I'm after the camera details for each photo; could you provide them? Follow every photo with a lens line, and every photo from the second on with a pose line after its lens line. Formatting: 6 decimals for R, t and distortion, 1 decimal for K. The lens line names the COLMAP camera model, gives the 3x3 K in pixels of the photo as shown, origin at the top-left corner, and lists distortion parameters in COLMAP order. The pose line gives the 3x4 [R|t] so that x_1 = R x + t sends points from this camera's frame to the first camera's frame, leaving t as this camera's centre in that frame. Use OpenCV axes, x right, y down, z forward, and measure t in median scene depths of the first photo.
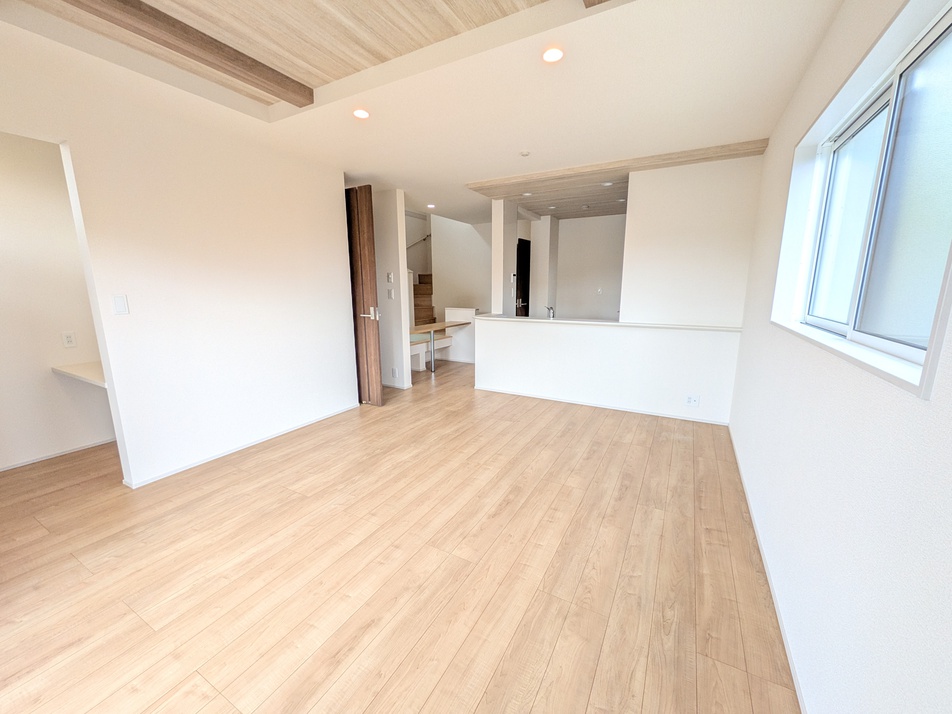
lens RADIAL K [[377.3, 0, 475.8], [0, 377.3, 361.9], [0, 0, 1]] dist [-0.005622, 0.001324]
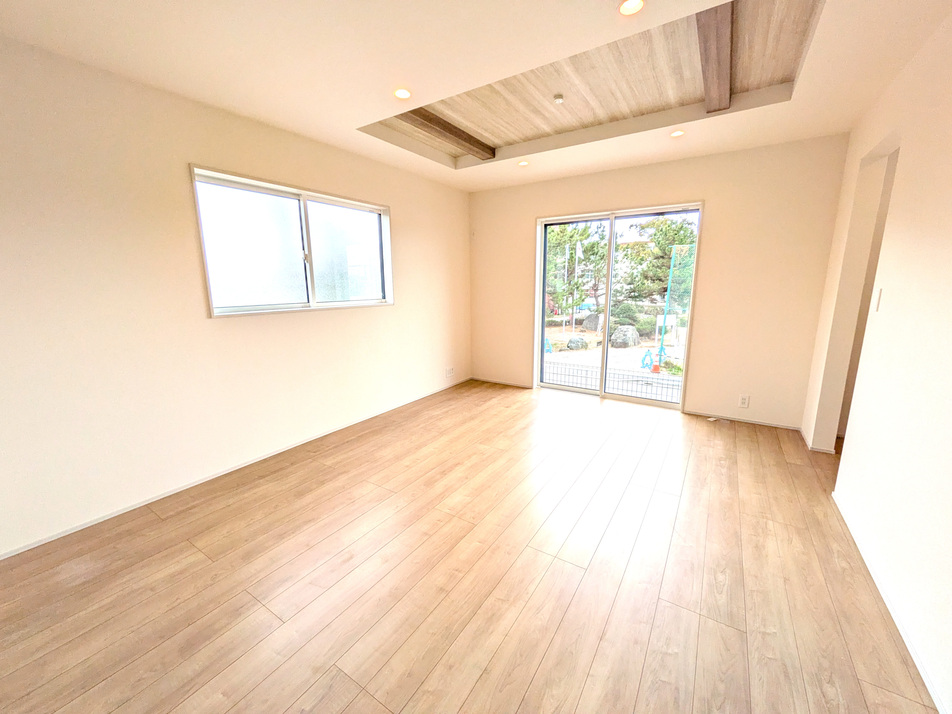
lens RADIAL K [[377.3, 0, 483.2], [0, 377.3, 354.2], [0, 0, 1]] dist [-0.005622, 0.001324]
pose [[-0.998777, 0.001417, 0.049426, -0.099107], [0.020023, 0.925558, 0.378077, -0.412325], [-0.045211, 0.378604, -0.924454, 2.026742]]
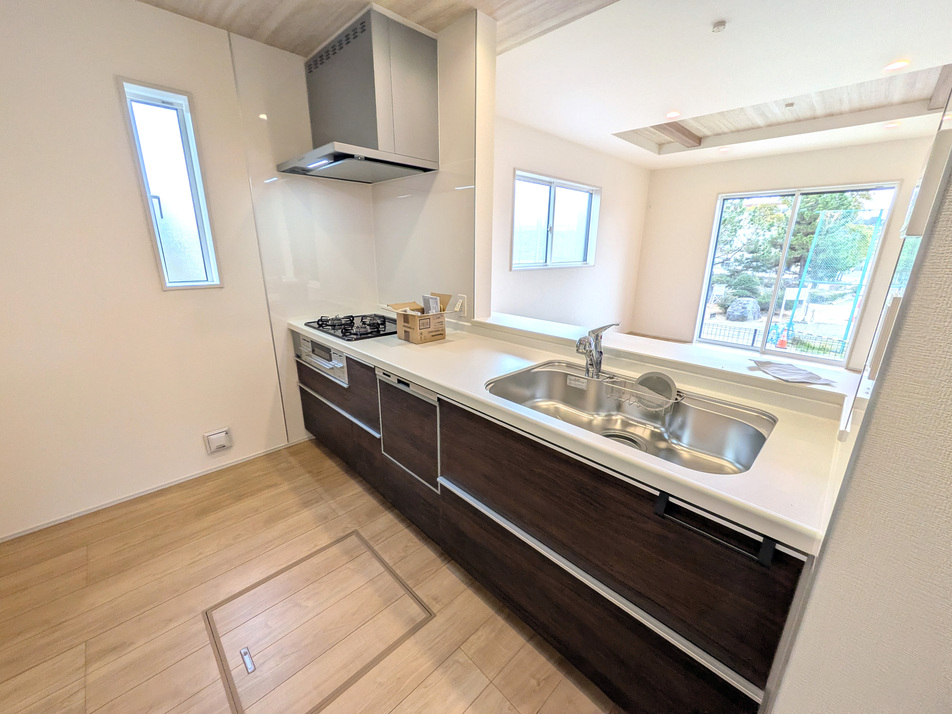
lens RADIAL K [[377.3, 0, 479.6], [0, 377.3, 355.1], [0, 0, 1]] dist [-0.005622, 0.001324]
pose [[-0.962562, -0.084461, 0.257568, 0.424920], [0.044402, 0.888250, 0.457209, -0.555591], [-0.267401, 0.451528, -0.851245, 2.658020]]
